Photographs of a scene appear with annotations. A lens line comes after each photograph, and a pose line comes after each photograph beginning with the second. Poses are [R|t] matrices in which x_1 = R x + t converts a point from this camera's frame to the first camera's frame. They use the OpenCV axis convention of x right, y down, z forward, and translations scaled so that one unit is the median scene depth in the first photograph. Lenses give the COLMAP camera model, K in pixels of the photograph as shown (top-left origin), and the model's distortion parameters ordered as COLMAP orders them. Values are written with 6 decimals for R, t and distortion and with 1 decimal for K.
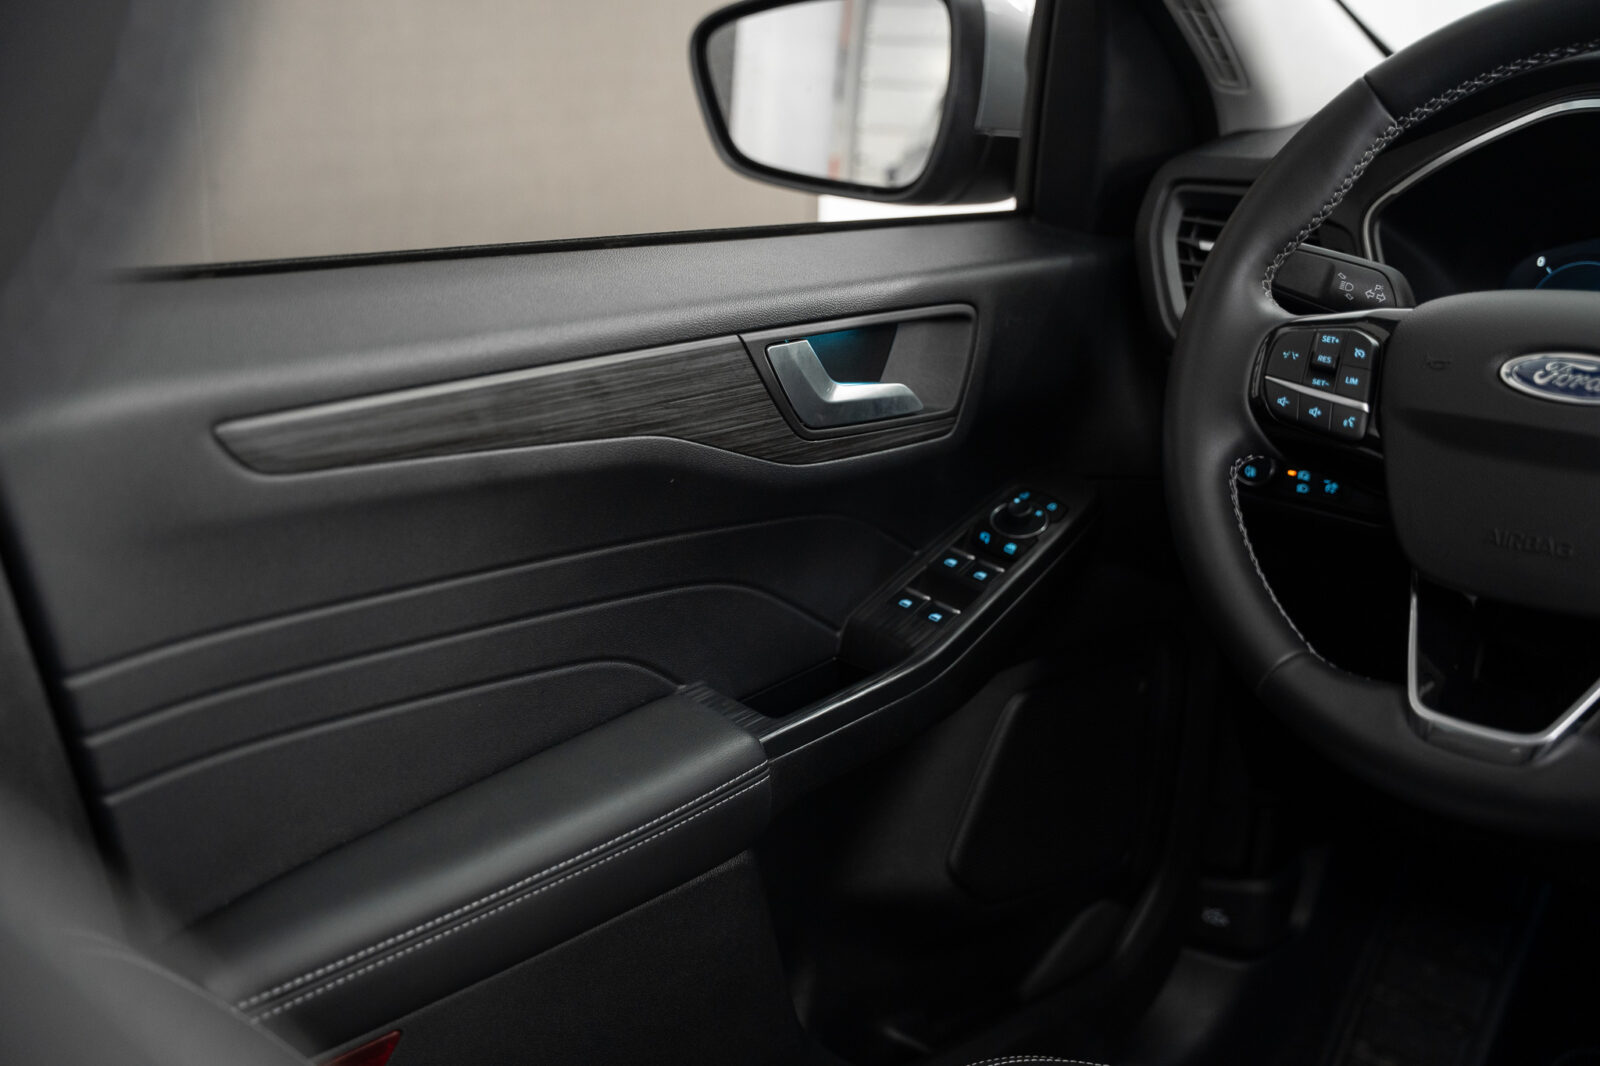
lens RADIAL K [[1804.8, 0, 801.9], [0, 1804.8, 542.5], [0, 0, 1]] dist [0.002470, 0.000000]
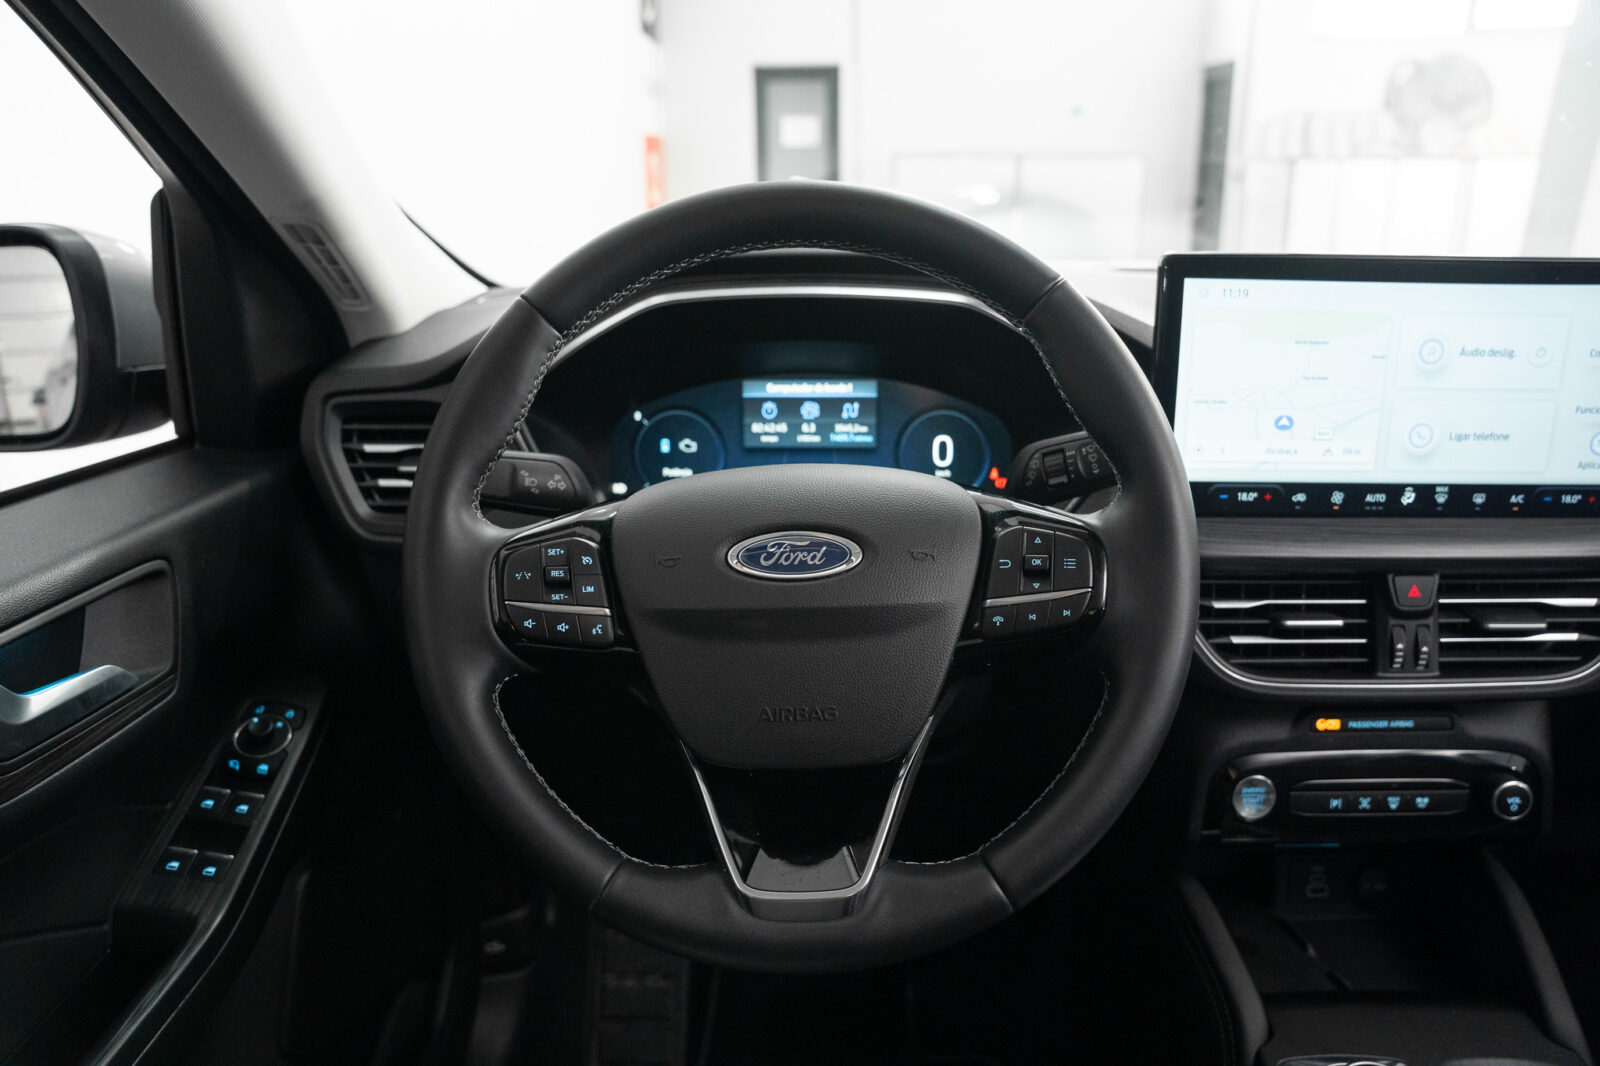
lens RADIAL K [[1089.4, 0, 798.0], [0, 1089.4, 535.8], [0, 0, 1]] dist [-0.149325, 0.081668]
pose [[0.776403, -0.227842, 0.587610, 0.035572], [0.225616, 0.971055, 0.078417, -0.120952], [-0.588469, 0.071691, 0.805335, 0.369783]]
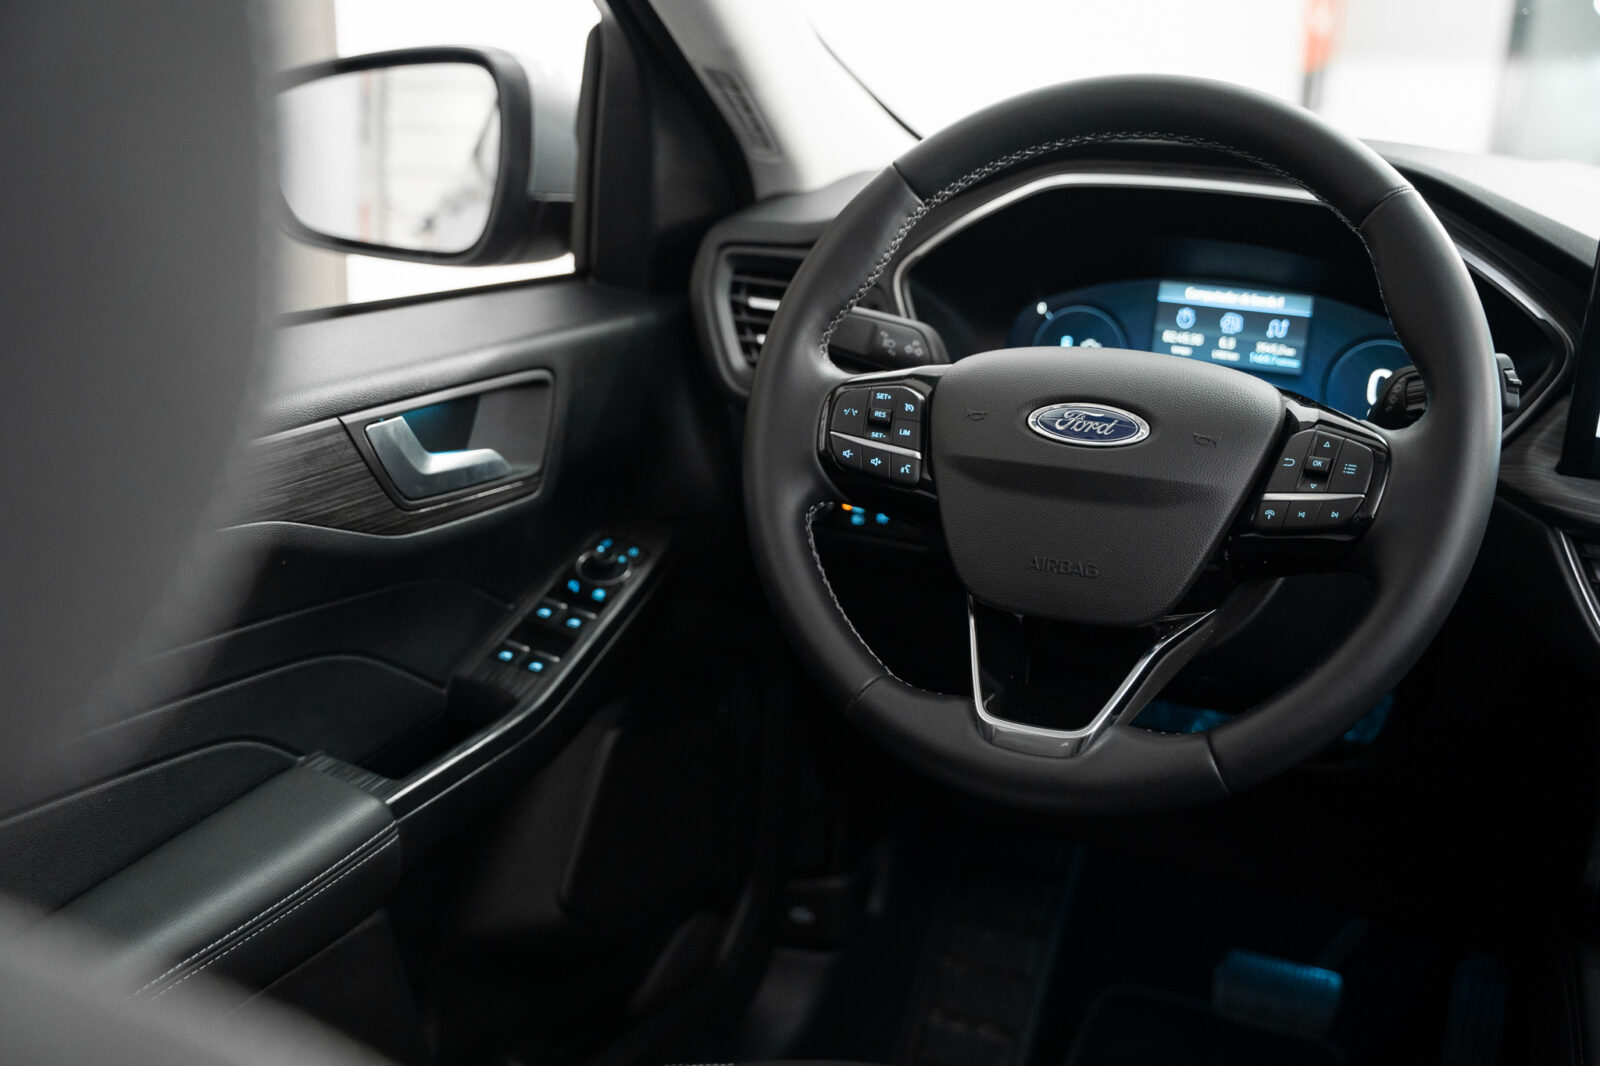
lens RADIAL K [[1804.8, 0, 792.3], [0, 1804.8, 543.5], [0, 0, 1]] dist [0.002470, 0.000000]
pose [[0.964863, -0.072018, 0.252692, -0.047739], [0.073915, 0.997263, 0.001990, -0.023624], [-0.252144, 0.016758, 0.967545, -0.068628]]
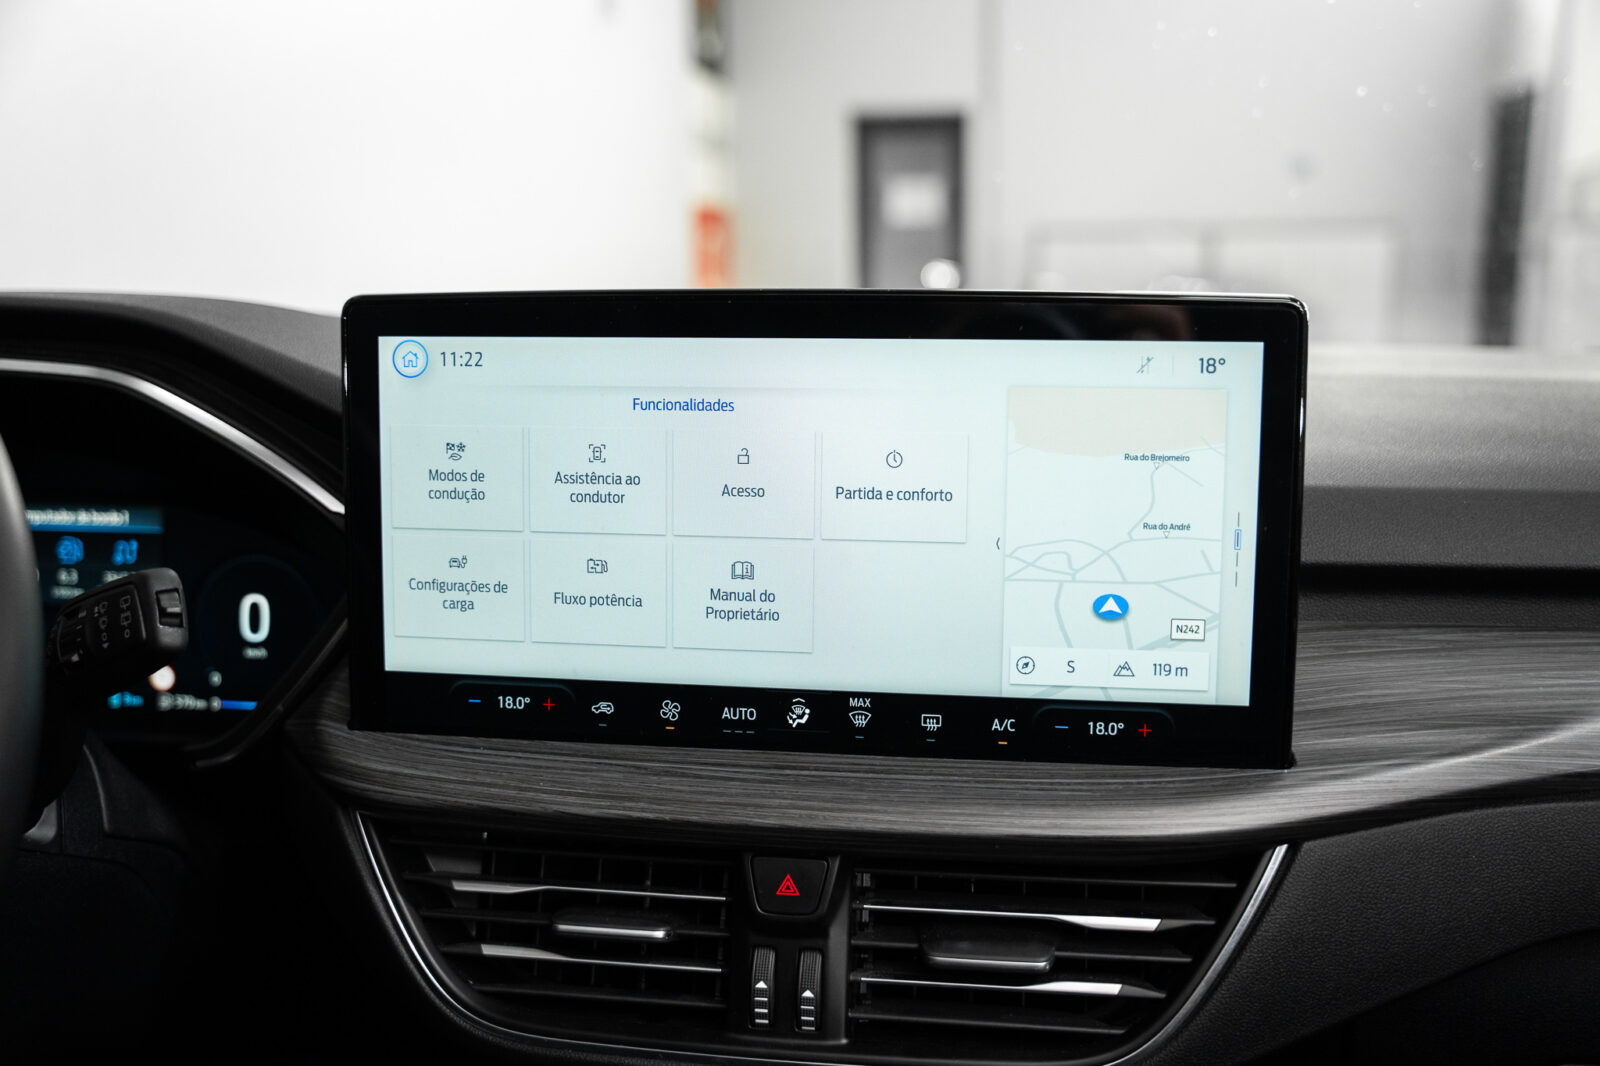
lens RADIAL K [[1508.4, 0, 800.9], [0, 1508.4, 538.4], [0, 0, 1]] dist [-0.063961, 0.000000]
pose [[0.842914, -0.119795, 0.524543, 0.471787], [0.191684, 0.977793, -0.084719, -0.017769], [-0.502746, 0.171957, 0.847158, 0.201893]]
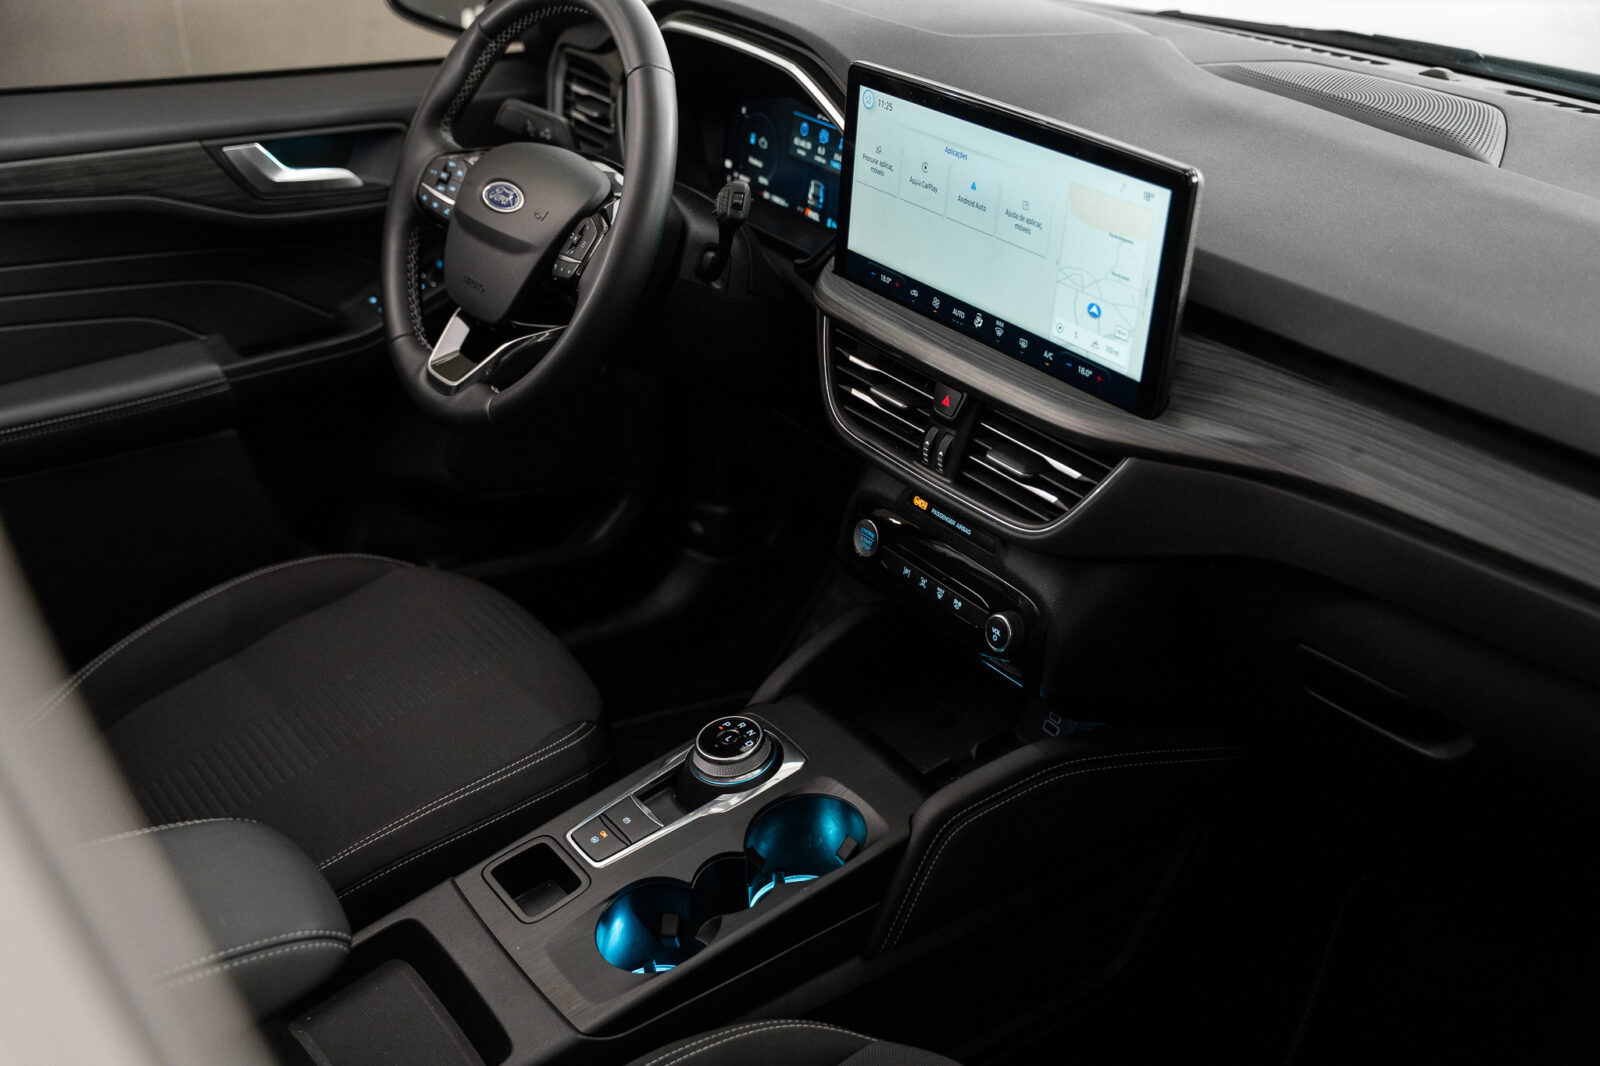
lens RADIAL K [[1804.8, 0, 782.7], [0, 1804.8, 531.8], [0, 0, 1]] dist [0.002470, 0.000000]
pose [[0.969684, 0.097853, -0.223917, 0.925218], [-0.062147, 0.984947, 0.161299, -0.053976], [0.236330, -0.142493, 0.961168, -0.631906]]
